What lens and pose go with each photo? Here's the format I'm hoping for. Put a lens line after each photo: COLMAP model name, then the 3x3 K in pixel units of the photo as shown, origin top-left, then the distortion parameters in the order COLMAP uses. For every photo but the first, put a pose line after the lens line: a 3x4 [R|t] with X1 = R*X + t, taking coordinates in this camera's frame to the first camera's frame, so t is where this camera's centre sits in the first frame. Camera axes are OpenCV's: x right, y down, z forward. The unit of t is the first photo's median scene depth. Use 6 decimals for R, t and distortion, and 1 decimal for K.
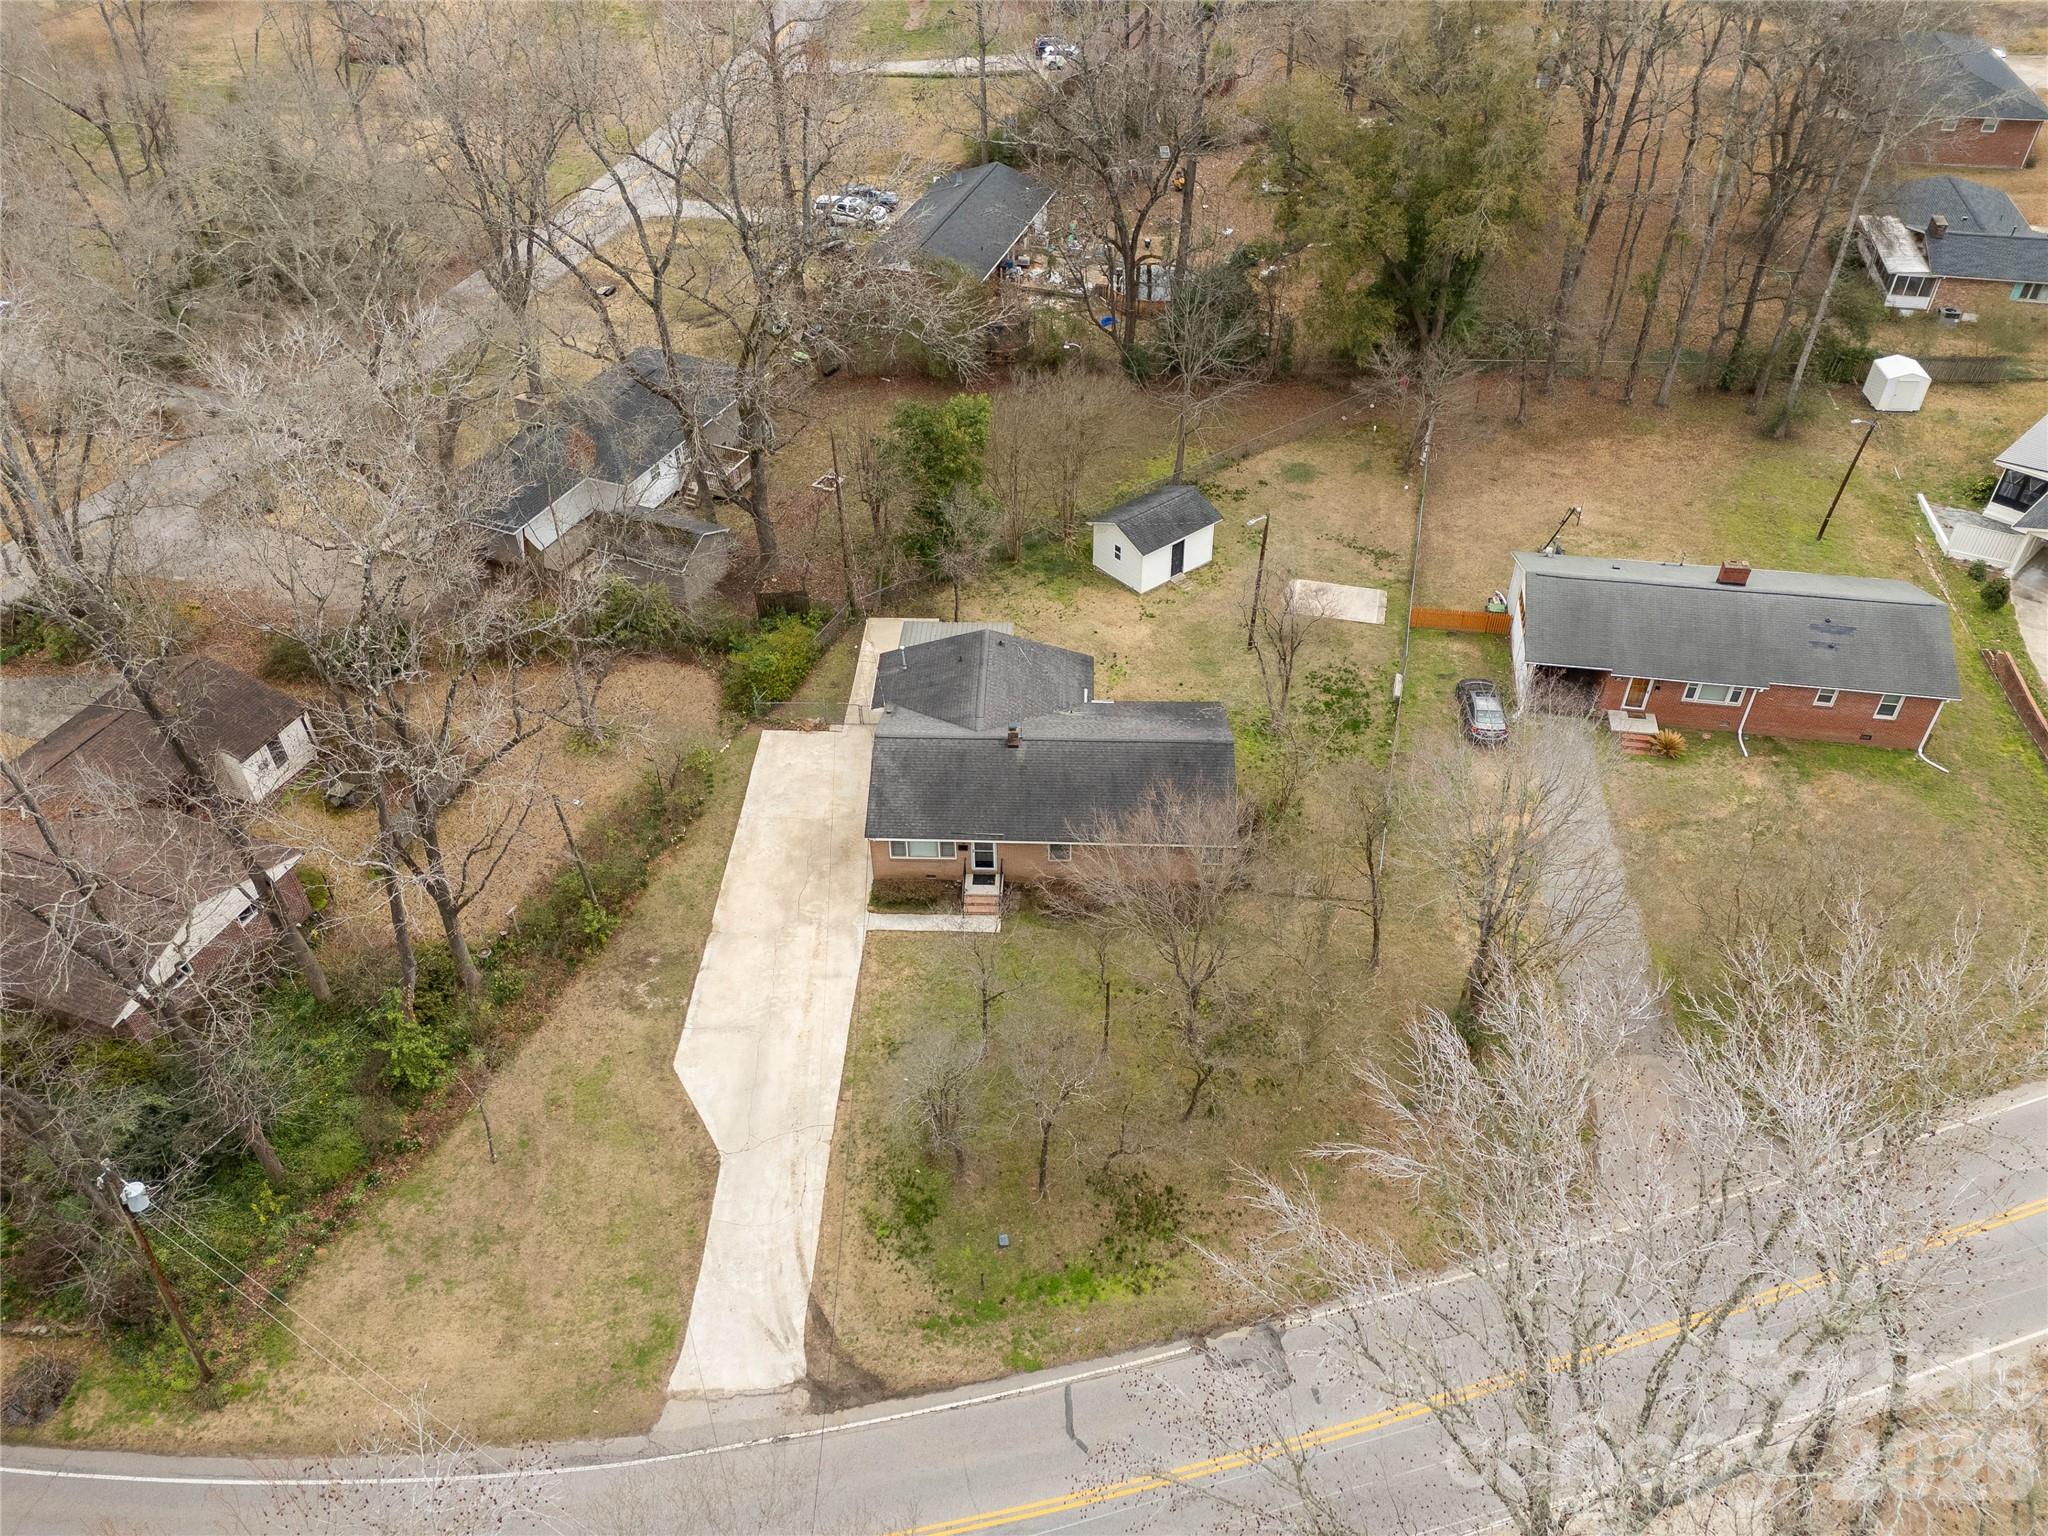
lens RADIAL K [[1503.1, 0, 1024.0], [0, 1503.1, 768.0], [0, 0, 1]] dist [0.085405, -0.077809]
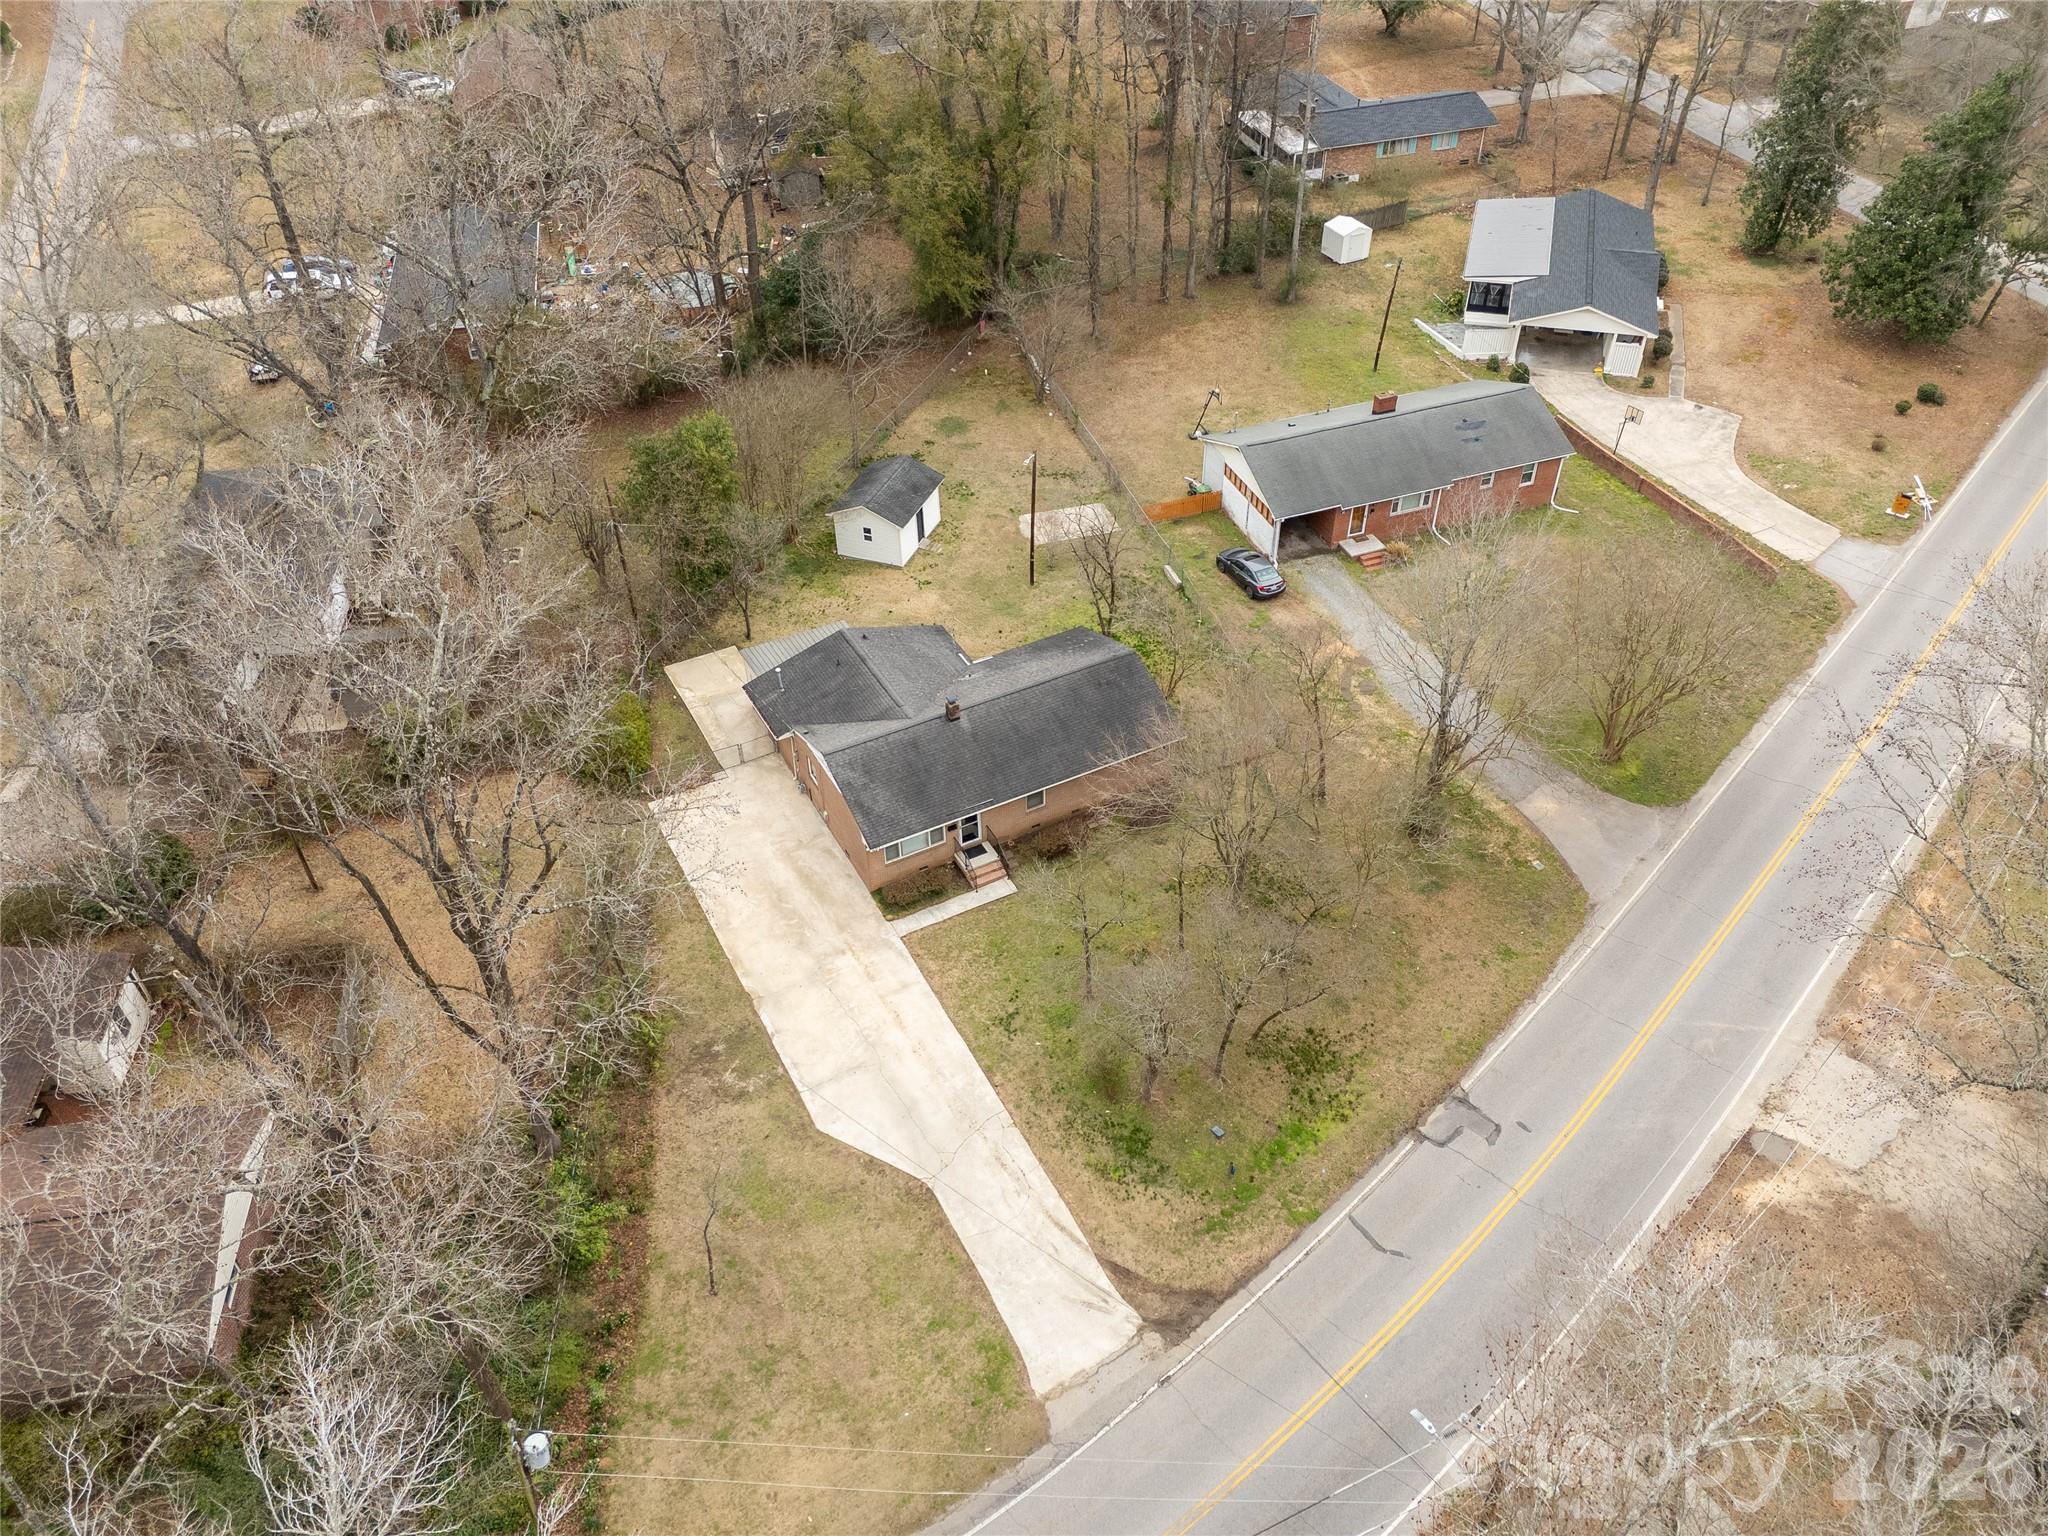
lens RADIAL K [[1503.1, 0, 1024.0], [0, 1503.1, 768.0], [0, 0, 1]] dist [0.085405, -0.077809]
pose [[0.864068, -0.328388, 0.381507, -0.345513], [0.329027, 0.942035, 0.065664, -0.032658], [-0.380956, 0.068788, 0.922031, 0.043724]]
